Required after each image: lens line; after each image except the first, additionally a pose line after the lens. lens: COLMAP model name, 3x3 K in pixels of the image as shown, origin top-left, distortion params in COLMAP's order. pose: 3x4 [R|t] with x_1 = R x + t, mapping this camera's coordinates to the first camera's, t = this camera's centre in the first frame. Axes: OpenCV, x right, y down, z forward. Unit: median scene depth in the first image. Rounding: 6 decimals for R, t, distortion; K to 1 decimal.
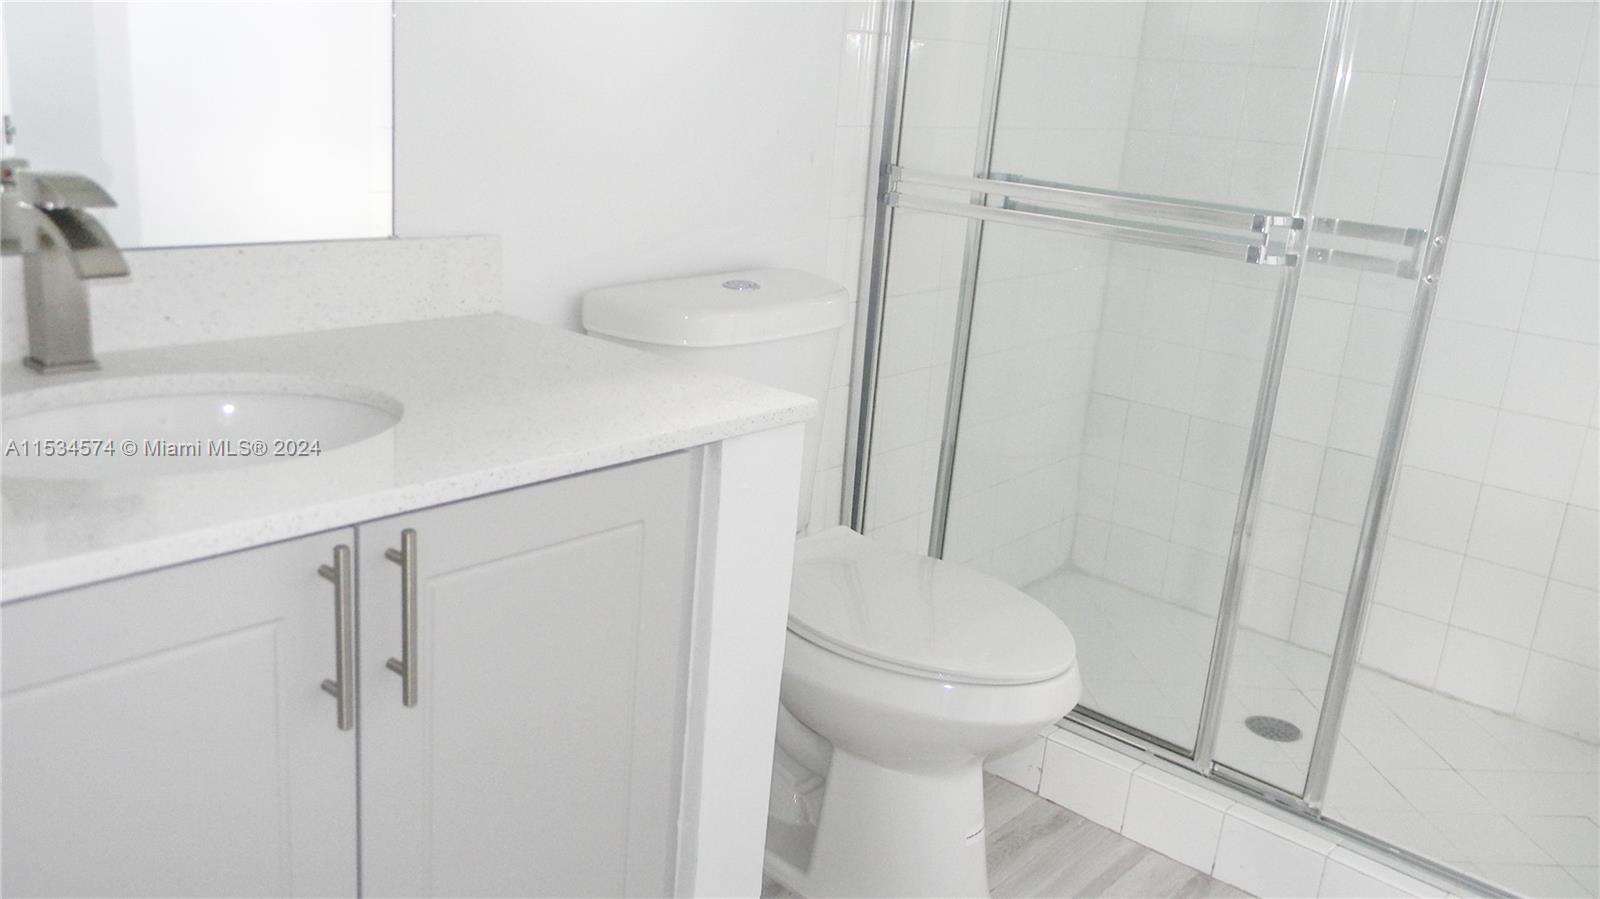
lens RADIAL K [[1288.2, 0, 792.4], [0, 1288.2, 443.6], [0, 0, 1]] dist [0.008079, -0.019492]
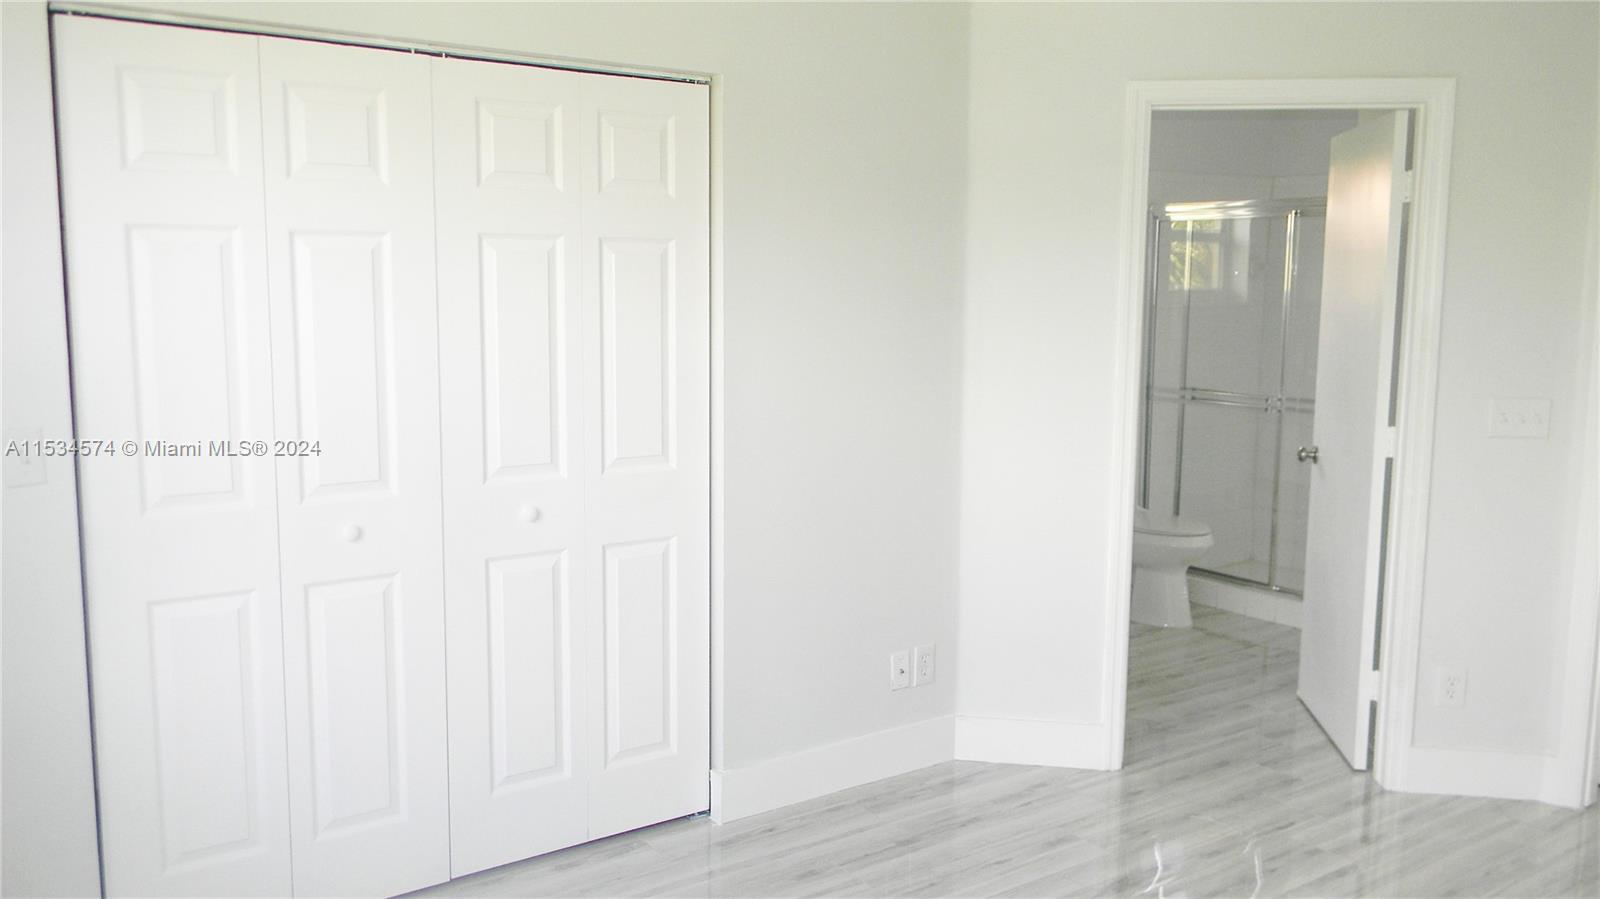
lens RADIAL K [[1288.2, 0, 799.2], [0, 1288.2, 439.8], [0, 0, 1]] dist [0.008079, -0.019492]
pose [[0.973921, -0.032711, -0.224518, -0.048534], [-0.006477, 0.985141, -0.171624, 0.426534], [0.226796, 0.168603, 0.959238, -2.045541]]
